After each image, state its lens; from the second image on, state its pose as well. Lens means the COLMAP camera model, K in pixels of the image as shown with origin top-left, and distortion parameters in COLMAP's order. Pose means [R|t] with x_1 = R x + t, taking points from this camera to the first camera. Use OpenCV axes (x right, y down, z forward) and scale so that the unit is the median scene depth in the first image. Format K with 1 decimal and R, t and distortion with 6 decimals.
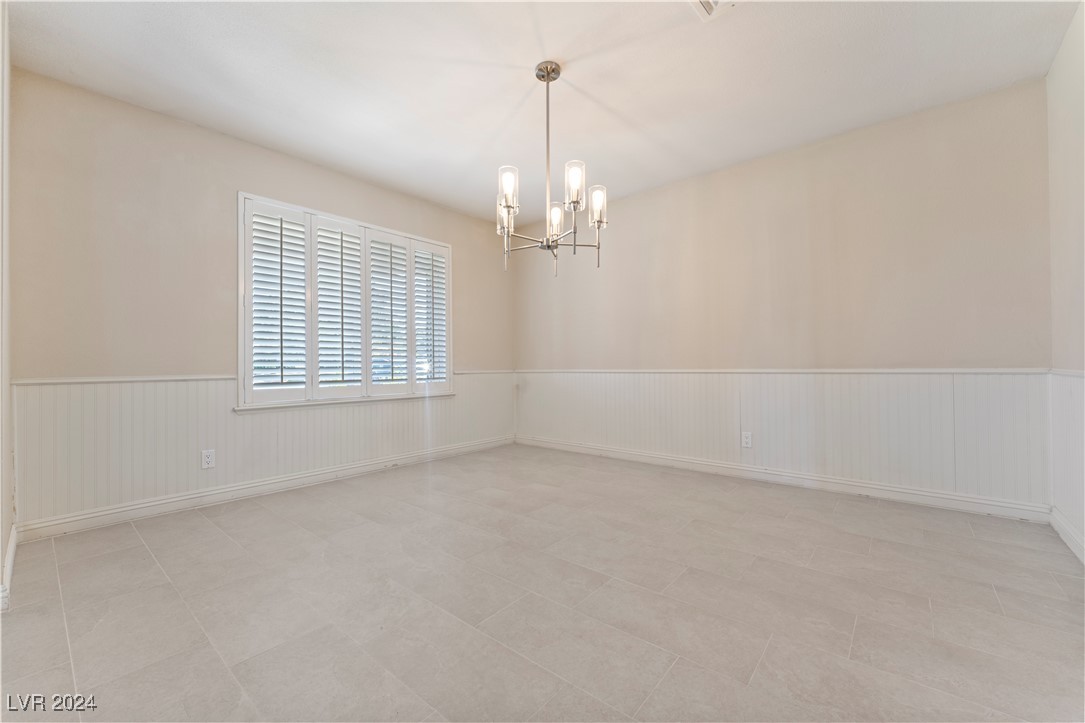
lens RADIAL K [[432.9, 0, 542.5], [0, 432.9, 361.5], [0, 0, 1]] dist [-0.002431, -0.000079]
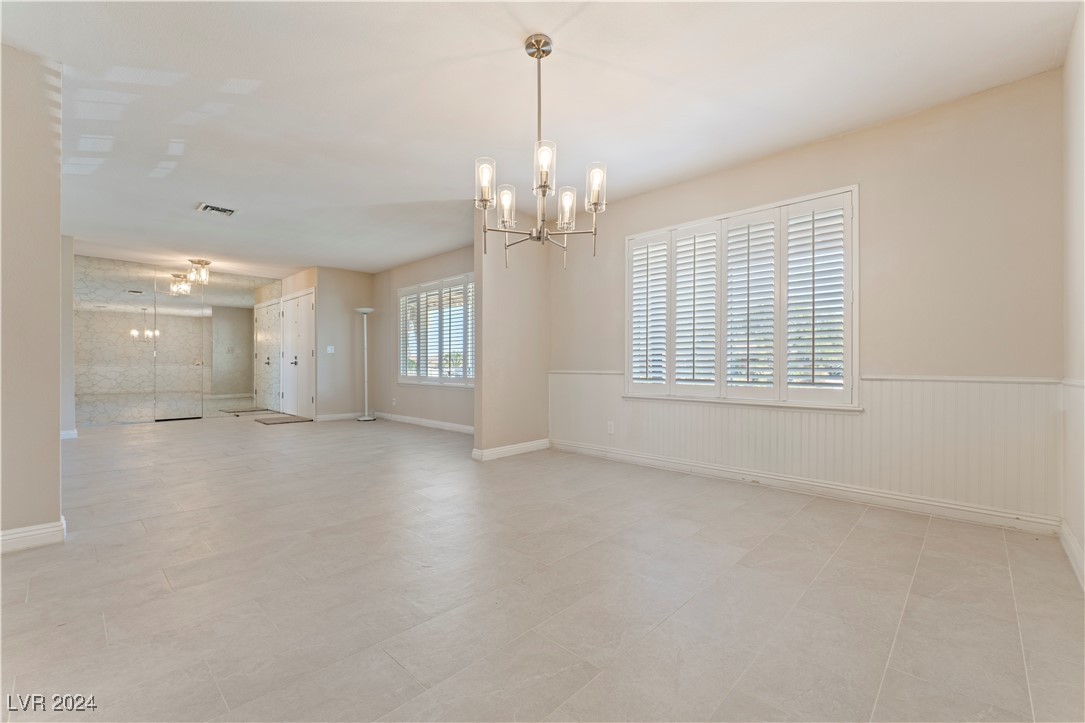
lens RADIAL K [[457.7, 0, 540.6], [0, 457.7, 365.0], [0, 0, 1]] dist [-0.002211, 0.000075]
pose [[-0.068390, 0.007554, -0.997630, 0.659625], [0.006165, 0.999955, 0.007148, -0.000856], [0.997640, -0.005662, -0.068434, 0.714751]]
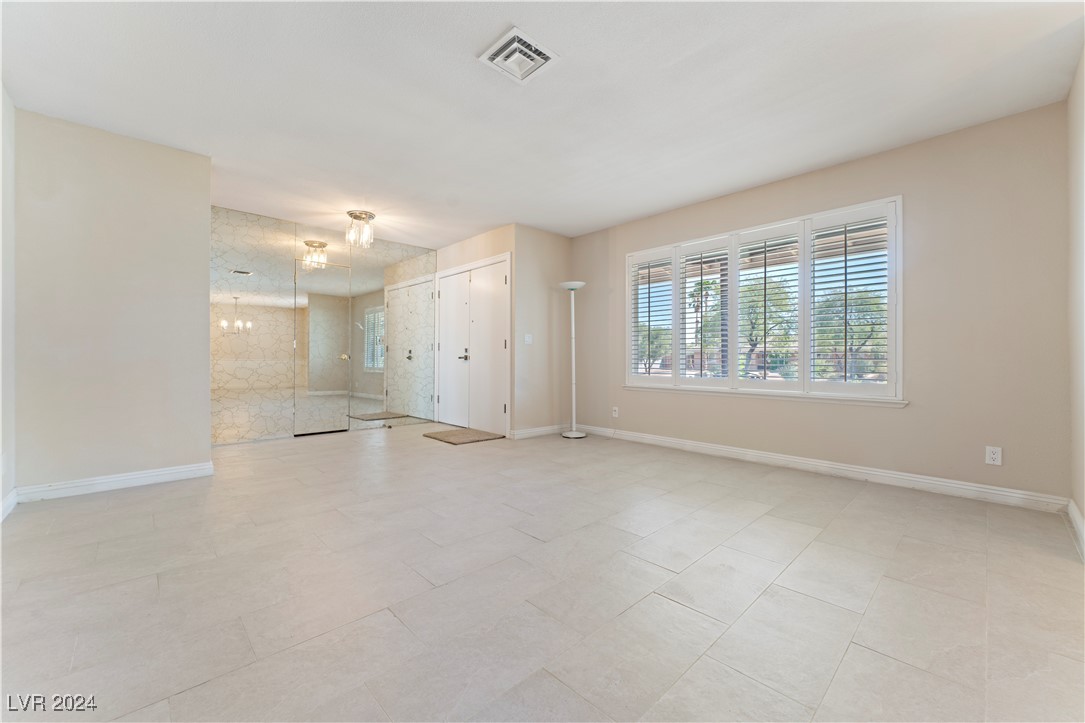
lens RADIAL K [[429.5, 0, 545.1], [0, 429.5, 358.7], [0, 0, 1]] dist [0.000509, -0.000063]
pose [[-0.109741, 0.004875, -0.993948, 0.519630], [0.002724, 0.999986, 0.004604, -0.001608], [0.993956, -0.002202, -0.109753, 0.511260]]
